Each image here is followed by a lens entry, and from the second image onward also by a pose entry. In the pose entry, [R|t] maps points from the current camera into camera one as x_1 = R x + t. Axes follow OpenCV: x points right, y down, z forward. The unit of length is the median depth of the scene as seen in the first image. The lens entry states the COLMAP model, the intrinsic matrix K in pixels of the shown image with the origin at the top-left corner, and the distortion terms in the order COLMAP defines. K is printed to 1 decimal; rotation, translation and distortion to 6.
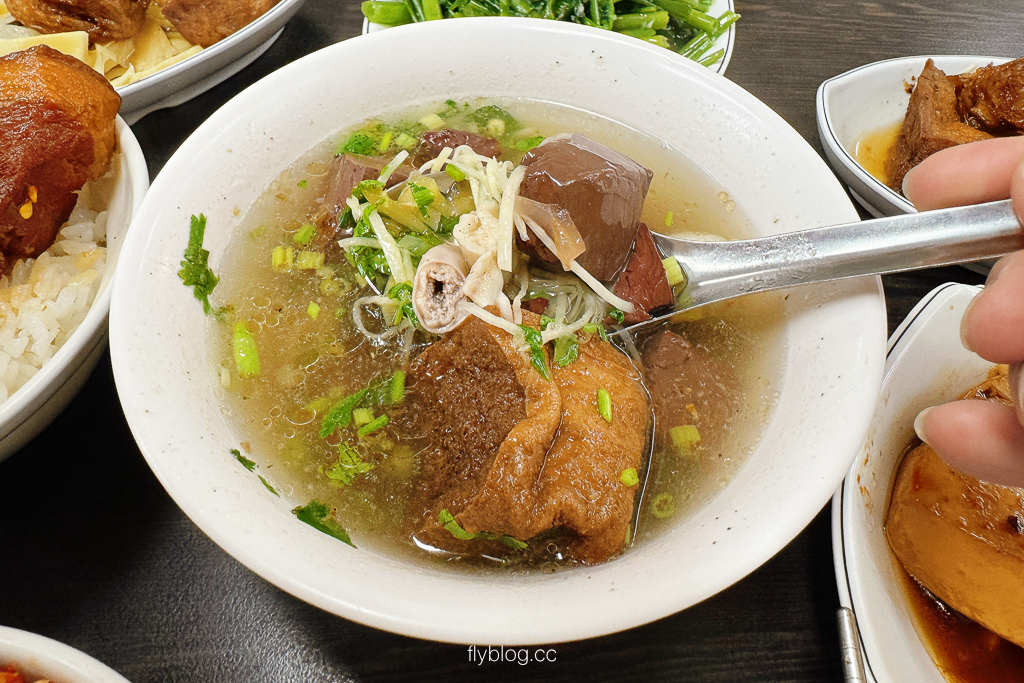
lens RADIAL K [[689.7, 0, 511.4], [0, 689.7, 322.6], [0, 0, 1]] dist [0.027771, -0.001084]
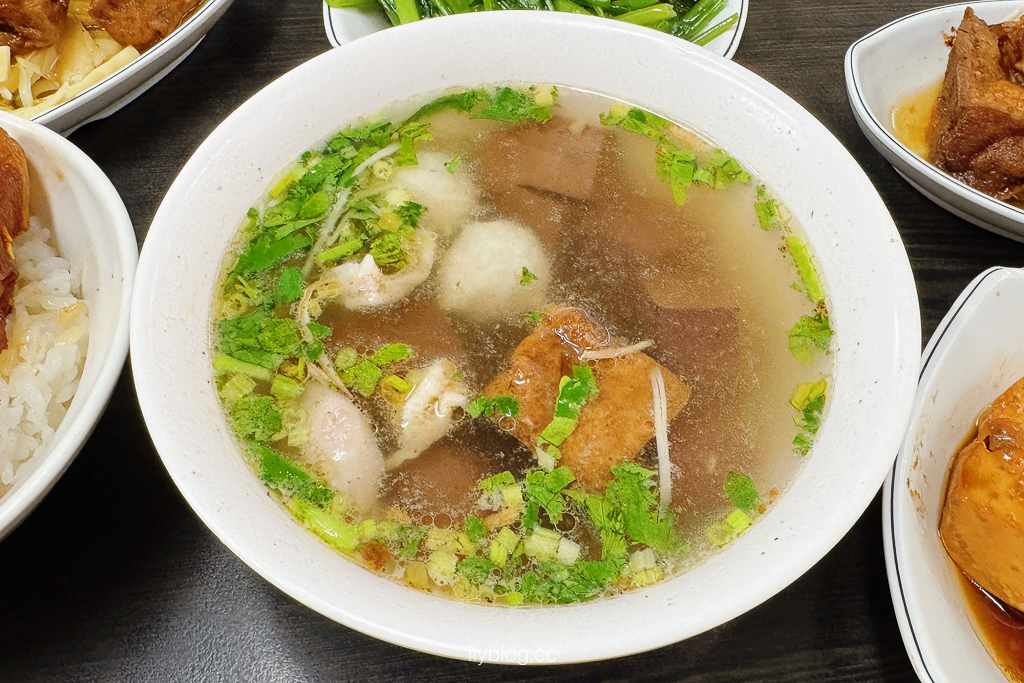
lens RADIAL K [[910.6, 0, 512.0], [0, 910.6, 341.5], [0, 0, 1]] dist [0.046886, -0.003536]
pose [[0.996557, -0.077839, 0.028545, -0.047183], [0.077146, 0.996716, 0.024621, -0.030262], [-0.030368, -0.022334, 0.999289, -0.173018]]
